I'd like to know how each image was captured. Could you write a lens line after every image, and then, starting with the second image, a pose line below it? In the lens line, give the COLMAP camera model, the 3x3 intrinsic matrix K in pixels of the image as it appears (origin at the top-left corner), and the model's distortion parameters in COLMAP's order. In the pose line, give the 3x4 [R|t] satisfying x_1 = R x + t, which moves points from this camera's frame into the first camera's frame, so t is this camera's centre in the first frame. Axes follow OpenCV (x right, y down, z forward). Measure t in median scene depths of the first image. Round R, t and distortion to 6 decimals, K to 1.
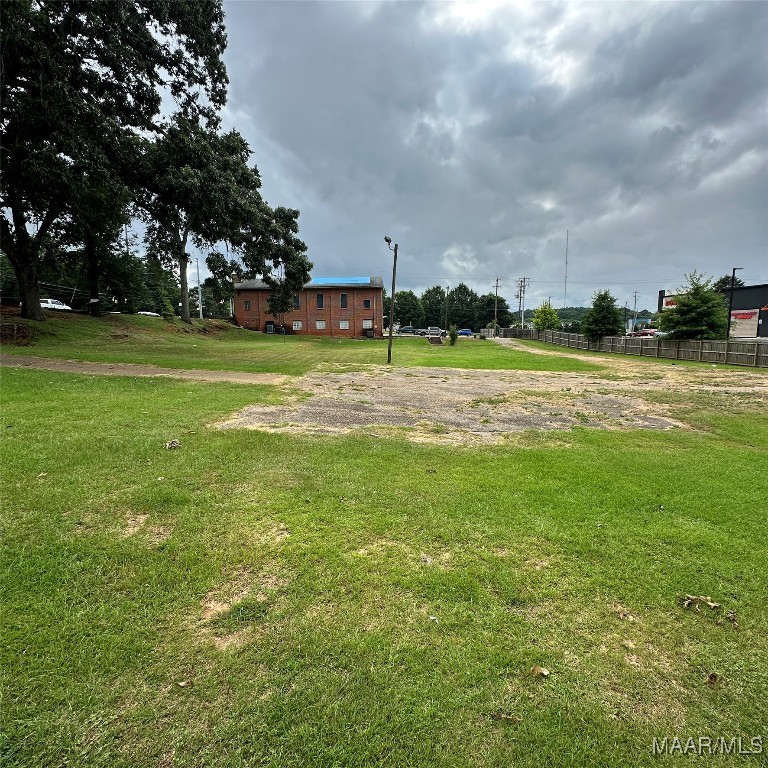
lens RADIAL K [[409.5, 0, 384.0], [0, 409.5, 384.0], [0, 0, 1]] dist [-0.001645, -0.000339]
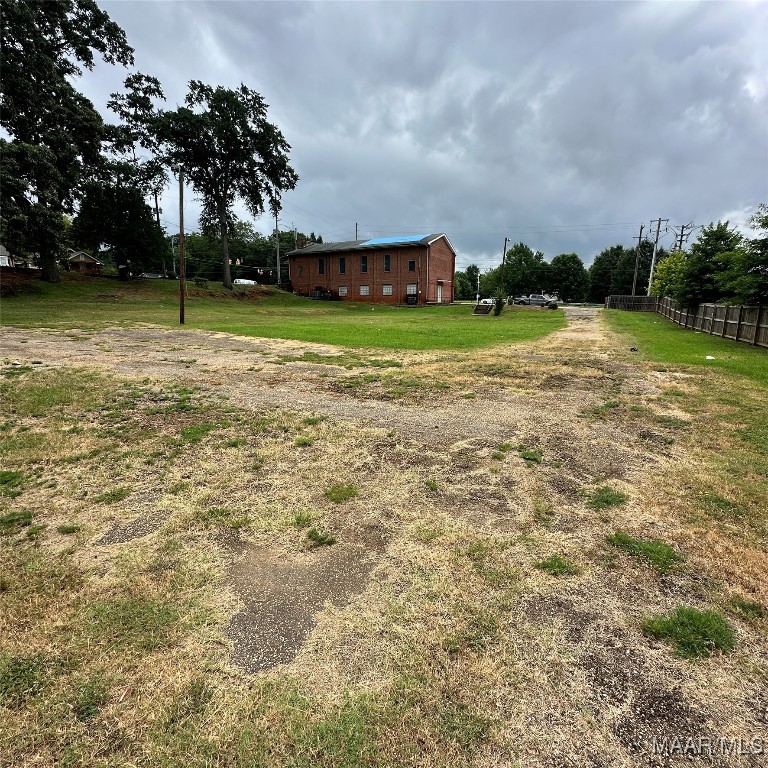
lens RADIAL K [[408.9, 0, 385.9], [0, 408.9, 384.2], [0, 0, 1]] dist [0.001389, -0.001278]
pose [[0.874788, 0.100624, -0.473941, 0.347119], [-0.071104, 0.994267, 0.079855, -0.011538], [0.479260, -0.036157, 0.876928, 0.209003]]
